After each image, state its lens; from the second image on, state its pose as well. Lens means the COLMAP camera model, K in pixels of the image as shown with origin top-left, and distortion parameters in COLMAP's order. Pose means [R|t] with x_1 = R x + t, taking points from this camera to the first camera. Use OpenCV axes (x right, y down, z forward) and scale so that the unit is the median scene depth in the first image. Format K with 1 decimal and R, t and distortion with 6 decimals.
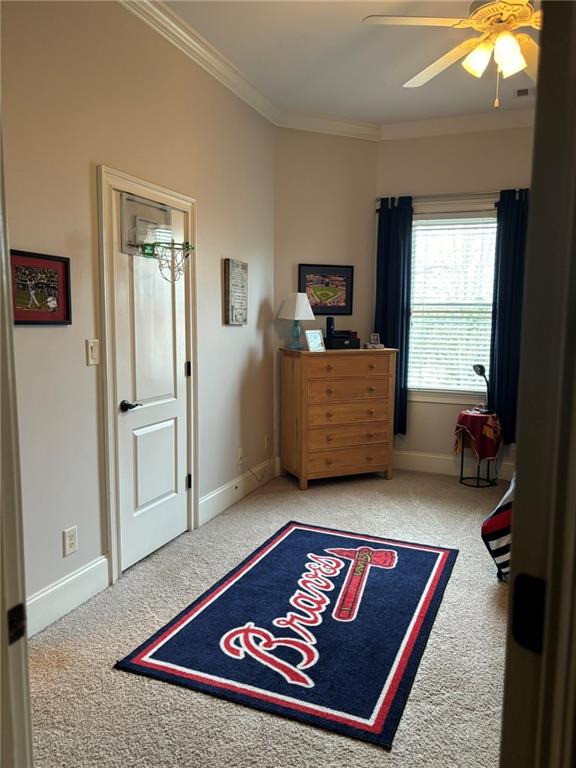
lens RADIAL K [[579.5, 0, 287.1], [0, 579.5, 385.0], [0, 0, 1]] dist [0.039924, -0.048501]
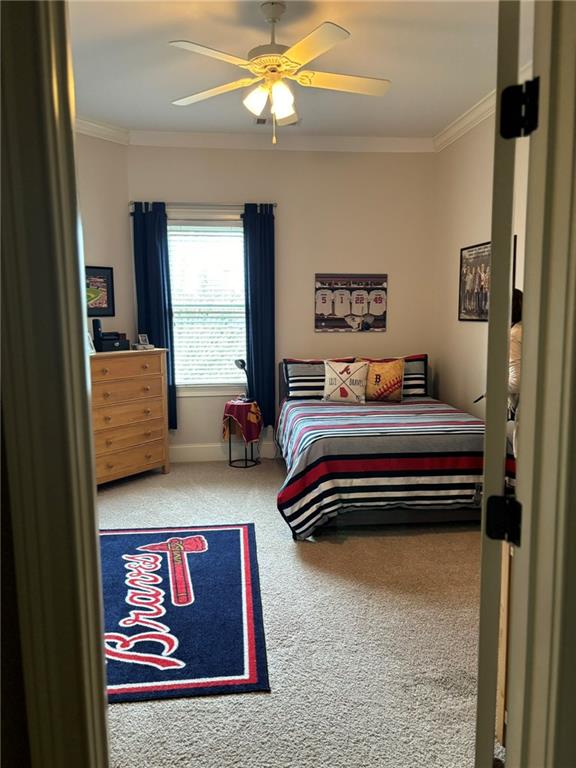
lens RADIAL K [[579.5, 0, 290.2], [0, 579.5, 384.8], [0, 0, 1]] dist [0.039924, -0.048501]
pose [[0.875775, -0.080166, 0.476016, -0.126550], [0.074947, 0.996737, 0.029975, -0.012474], [-0.476866, 0.009425, 0.878925, -0.028996]]
